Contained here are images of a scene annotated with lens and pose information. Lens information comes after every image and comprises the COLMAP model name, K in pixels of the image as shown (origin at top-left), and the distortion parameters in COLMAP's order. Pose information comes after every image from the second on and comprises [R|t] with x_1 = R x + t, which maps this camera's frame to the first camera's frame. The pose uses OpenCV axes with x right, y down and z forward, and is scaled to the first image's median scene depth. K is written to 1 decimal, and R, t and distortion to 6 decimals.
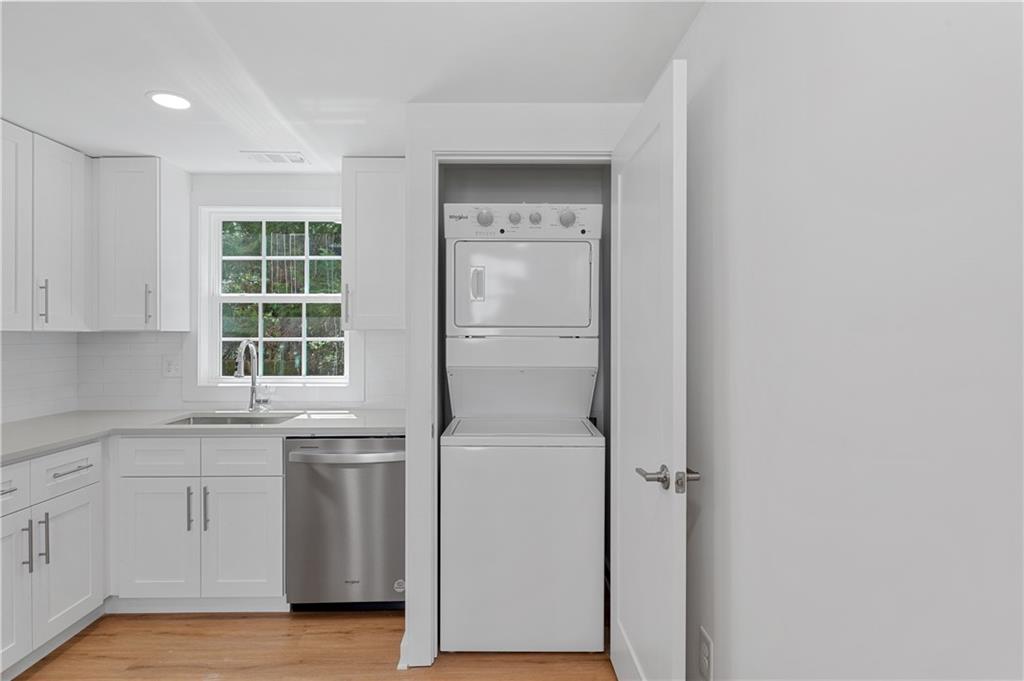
lens RADIAL K [[546.8, 0, 508.2], [0, 546.8, 331.9], [0, 0, 1]] dist [-0.008165, 0.000316]
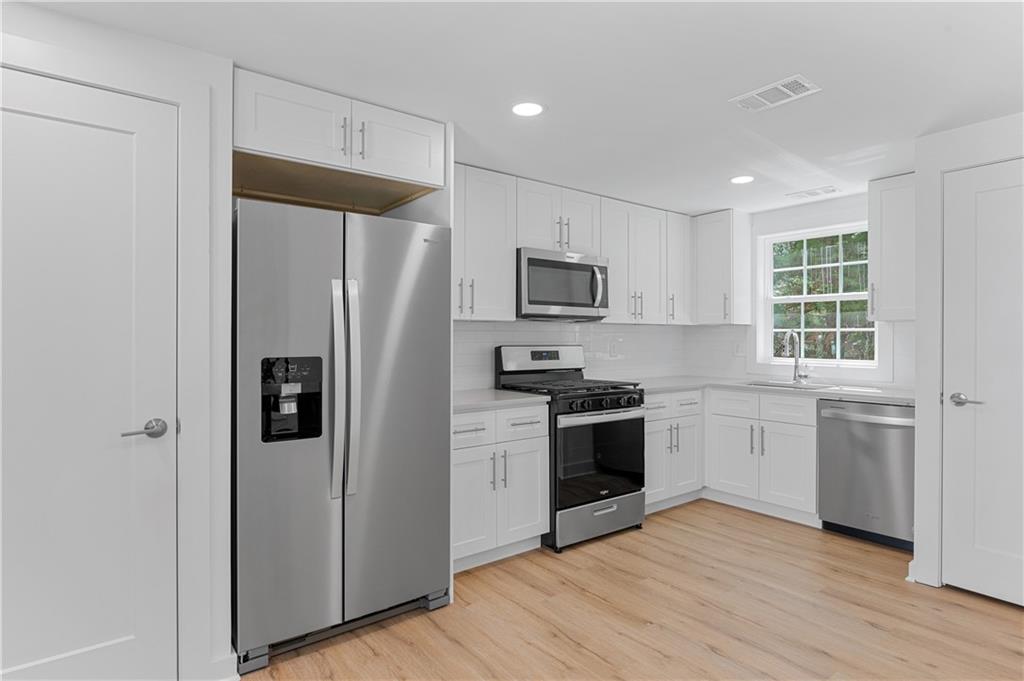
lens RADIAL K [[546.8, 0, 508.6], [0, 546.8, 336.3], [0, 0, 1]] dist [-0.008165, 0.000316]
pose [[0.593582, 0.001279, -0.804773, 0.232366], [0.001294, 0.999996, 0.002544, 0.031440], [0.804773, -0.002551, 0.593577, -0.441262]]
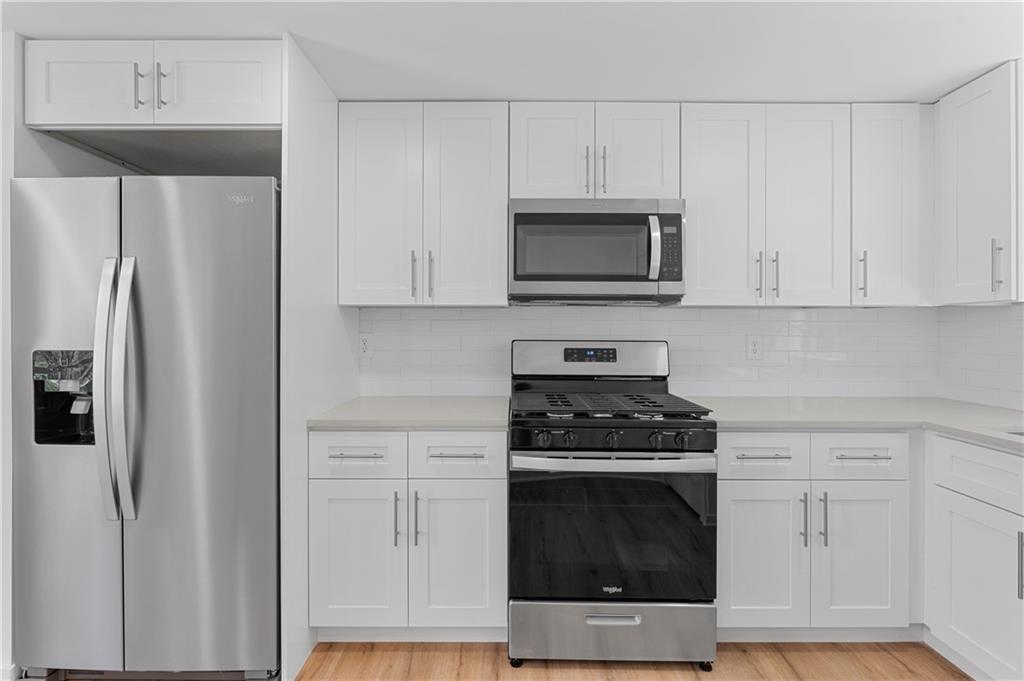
lens RADIAL K [[486.0, 0, 509.4], [0, 486.0, 329.0], [0, 0, 1]] dist [-0.005707, 0.002114]
pose [[-0.013382, 0.003873, -0.999903, 0.007632], [0.001580, 0.999991, 0.003852, 0.034735], [0.999909, -0.001529, -0.013388, 0.380125]]
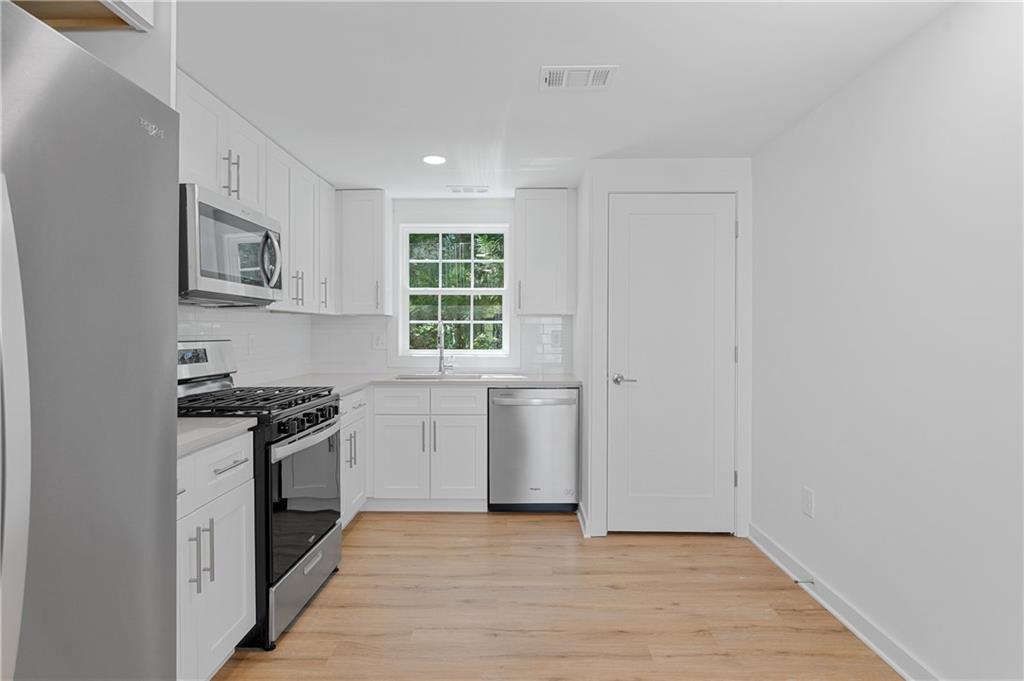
lens RADIAL K [[546.8, 0, 508.4], [0, 546.8, 332.3], [0, 0, 1]] dist [-0.008165, 0.000316]
pose [[0.999415, 0.002886, -0.034076, -0.306328], [-0.002597, 0.999960, 0.008525, 0.034436], [0.034099, -0.008431, 0.999383, -0.429508]]
